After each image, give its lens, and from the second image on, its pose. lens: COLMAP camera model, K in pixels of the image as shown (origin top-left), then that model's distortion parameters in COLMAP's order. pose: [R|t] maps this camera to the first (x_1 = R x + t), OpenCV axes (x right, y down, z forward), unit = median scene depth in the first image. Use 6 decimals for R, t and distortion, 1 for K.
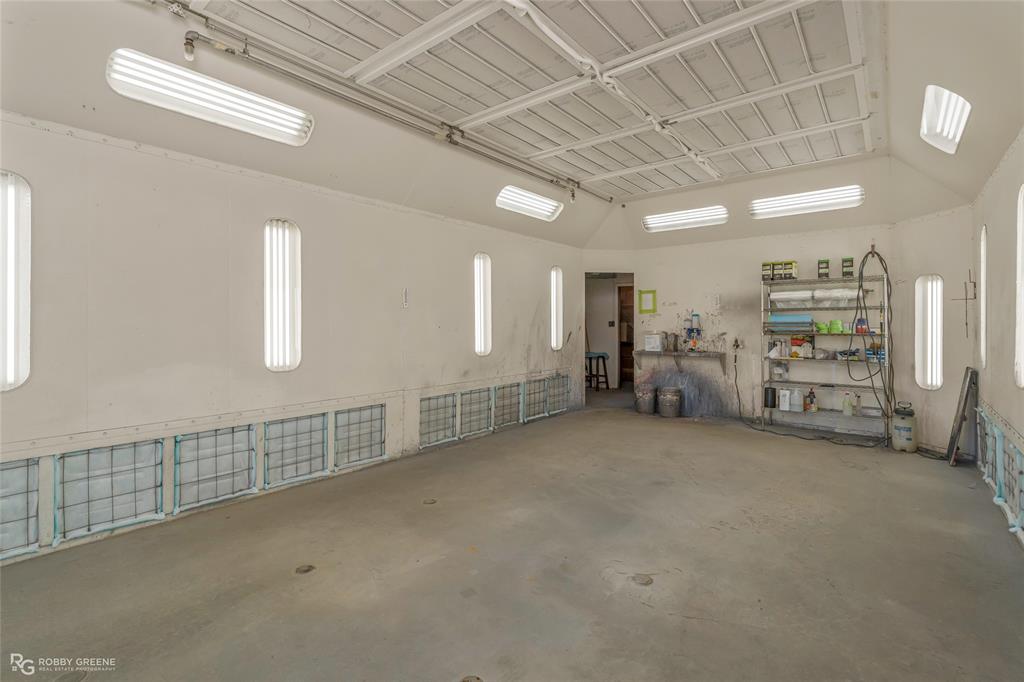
lens RADIAL K [[467.6, 0, 512.6], [0, 467.6, 325.0], [0, 0, 1]] dist [-0.004093, 0.000428]
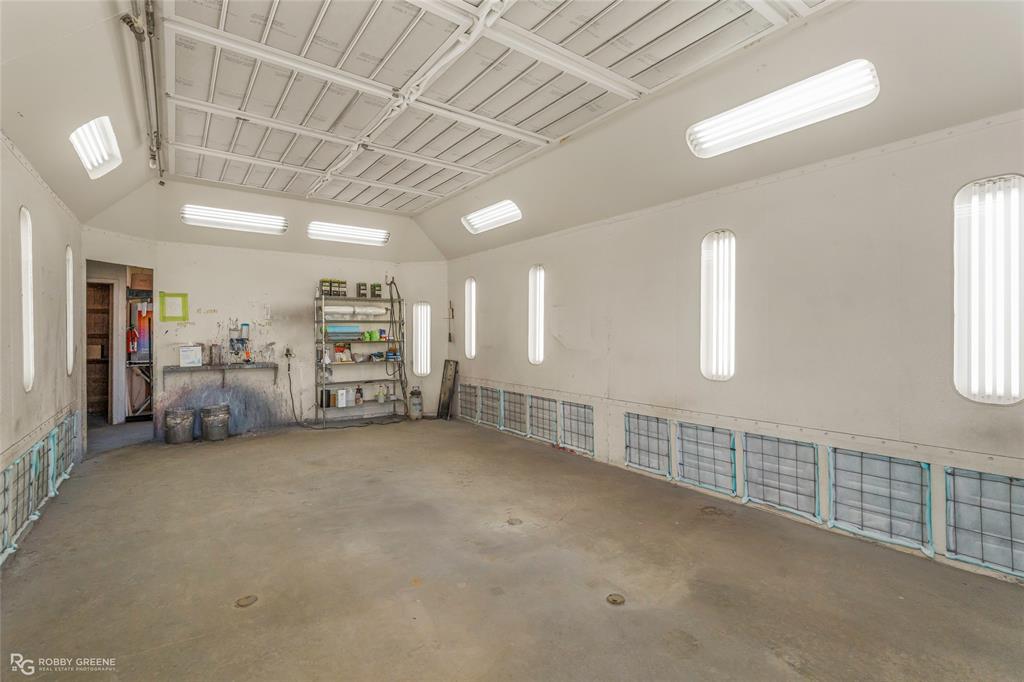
lens RADIAL K [[467.6, 0, 512.6], [0, 467.6, 325.0], [0, 0, 1]] dist [-0.004093, 0.000428]
pose [[0.249183, 0.017706, 0.968295, -0.441037], [0.005797, 0.999788, -0.019774, 0.001824], [-0.968439, 0.010541, 0.249027, 0.282061]]
